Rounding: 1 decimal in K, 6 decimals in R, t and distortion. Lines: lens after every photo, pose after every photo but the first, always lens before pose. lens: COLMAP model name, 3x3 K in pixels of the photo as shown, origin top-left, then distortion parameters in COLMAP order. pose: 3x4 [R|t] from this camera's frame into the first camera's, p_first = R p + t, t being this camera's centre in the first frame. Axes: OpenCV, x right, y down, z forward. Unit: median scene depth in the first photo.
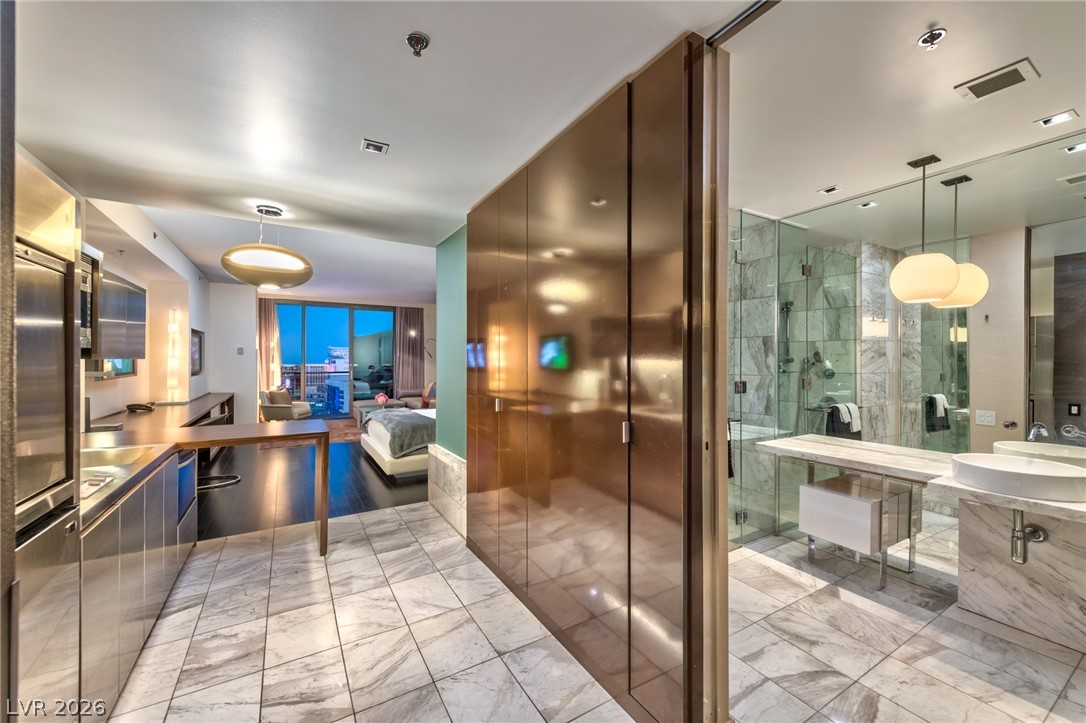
lens RADIAL K [[433.9, 0, 543.0], [0, 433.9, 361.5], [0, 0, 1]] dist [-0.002676, -0.000469]
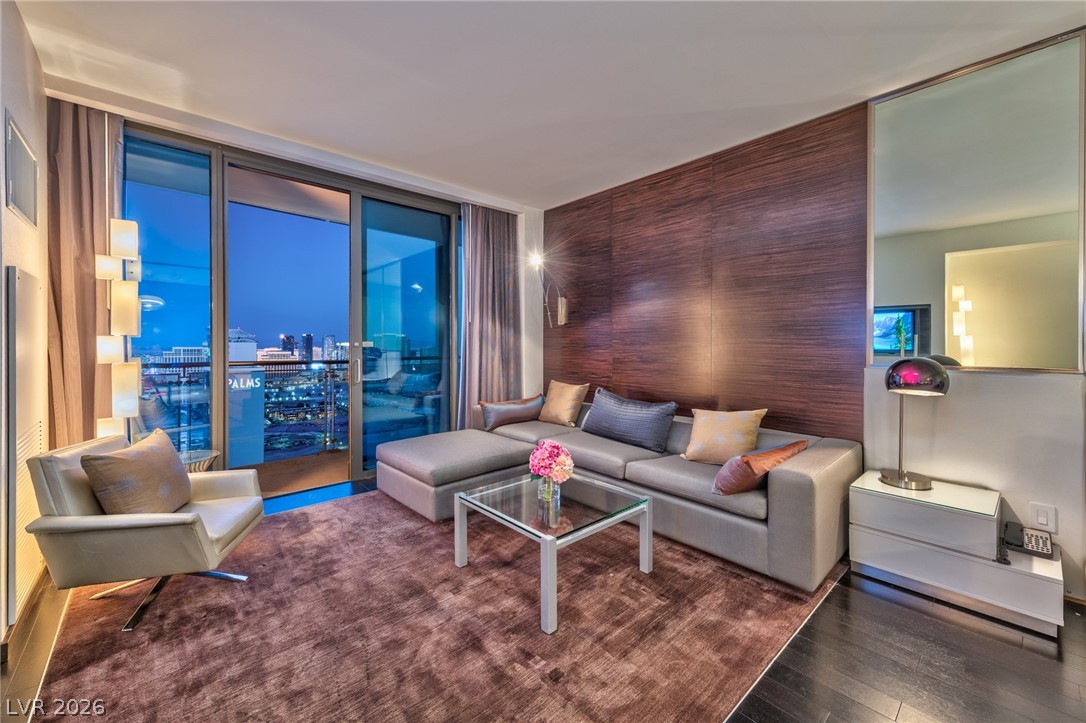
lens RADIAL K [[445.5, 0, 546.7], [0, 445.5, 343.9], [0, 0, 1]] dist [0.001271, 0.000112]
pose [[0.981967, -0.003524, 0.189022, -0.404304], [0.003185, 0.999993, 0.002099, 0.008995], [-0.189028, -0.001460, 0.981971, 0.670649]]
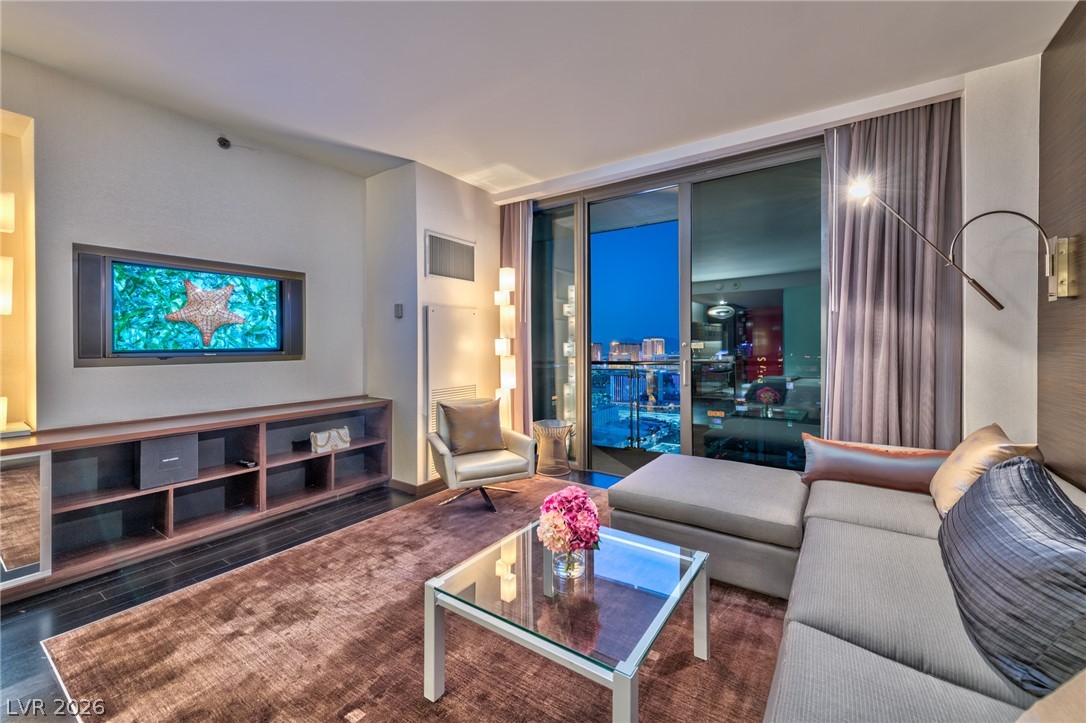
lens RADIAL K [[445.5, 0, 546.7], [0, 445.5, 343.9], [0, 0, 1]] dist [0.001271, 0.000112]
pose [[0.390880, -0.014270, -0.920331, -0.177135], [-0.004213, 0.999842, -0.017292, 0.016404], [0.920432, 0.010637, 0.390758, 0.862003]]
